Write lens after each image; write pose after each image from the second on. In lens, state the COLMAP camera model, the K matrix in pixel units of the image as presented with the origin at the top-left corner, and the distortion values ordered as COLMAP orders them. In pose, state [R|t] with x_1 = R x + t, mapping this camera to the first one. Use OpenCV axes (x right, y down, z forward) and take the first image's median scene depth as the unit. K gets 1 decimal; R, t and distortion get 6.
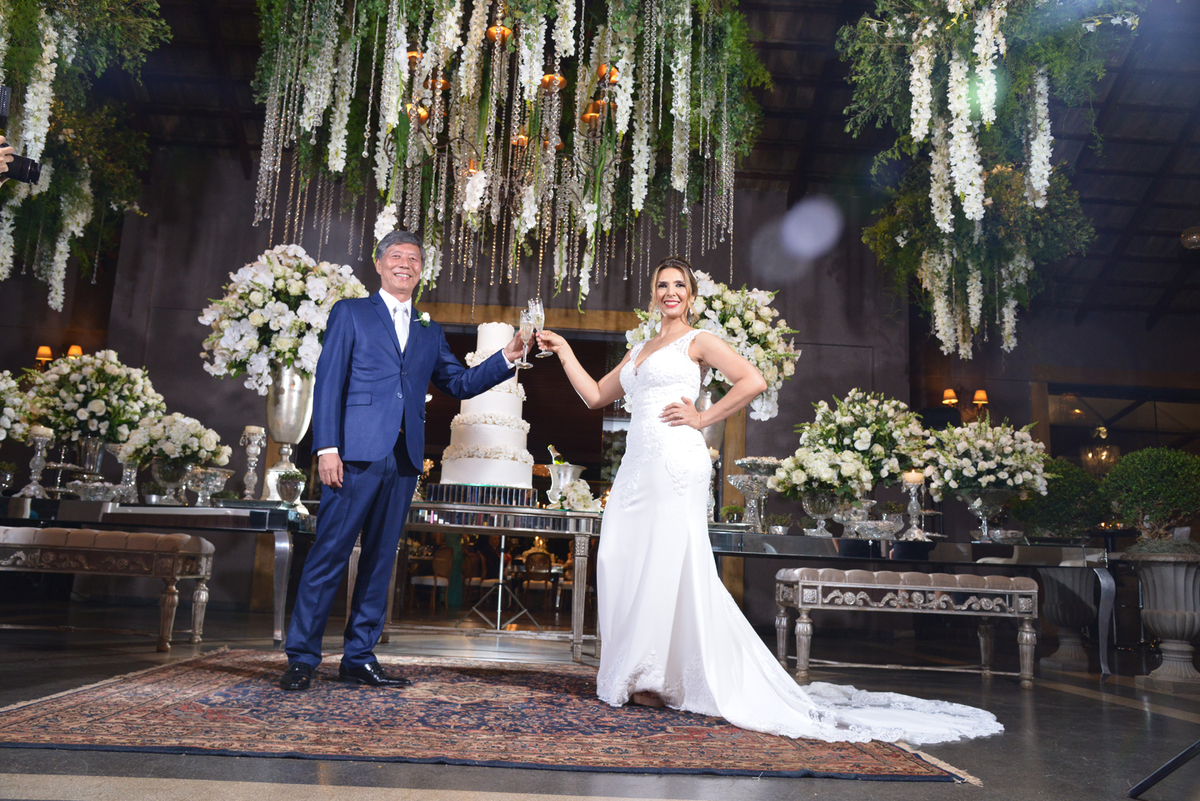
lens RADIAL K [[937.0, 0, 594.3], [0, 937.0, 401.2], [0, 0, 1]] dist [-0.075975, 0.099070]
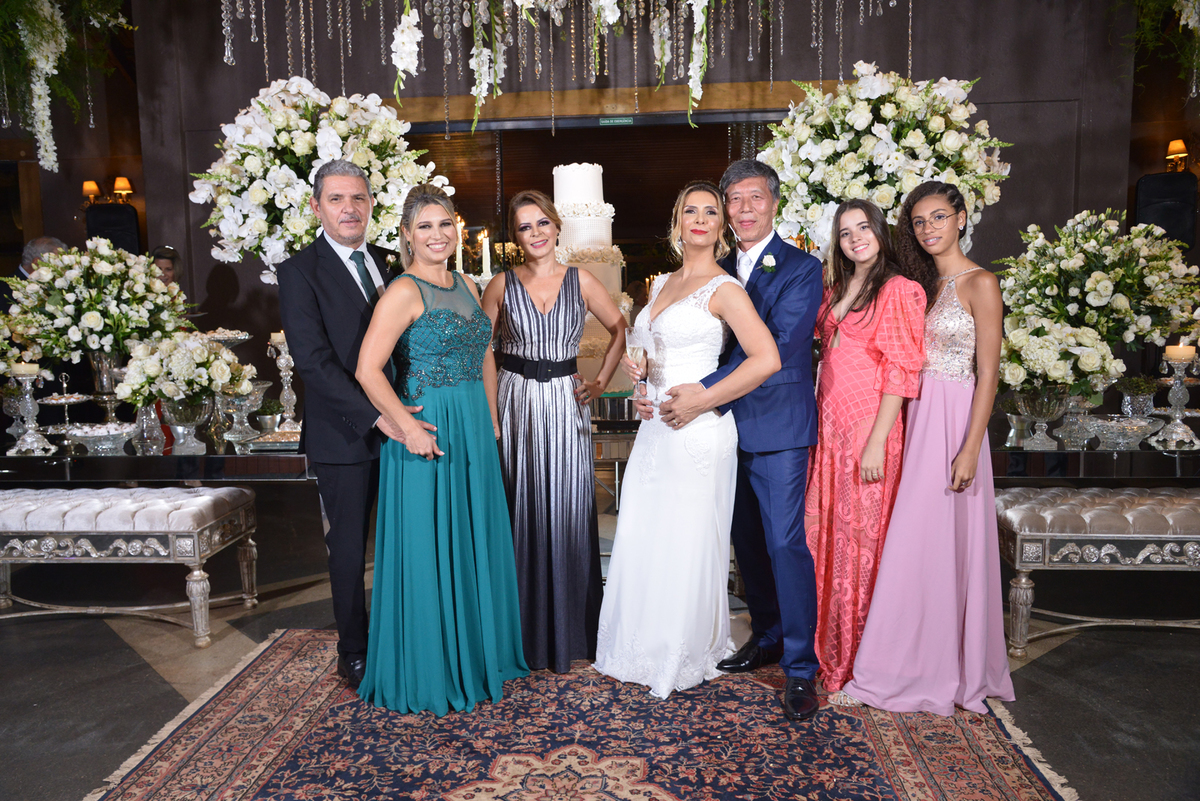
lens RADIAL K [[937.0, 0, 594.3], [0, 937.0, 401.2], [0, 0, 1]] dist [-0.075975, 0.099070]
pose [[0.988752, -0.046746, -0.142068, 0.003330], [0.085641, 0.955712, 0.281567, -0.112561], [0.122614, -0.290567, 0.948966, 0.265204]]
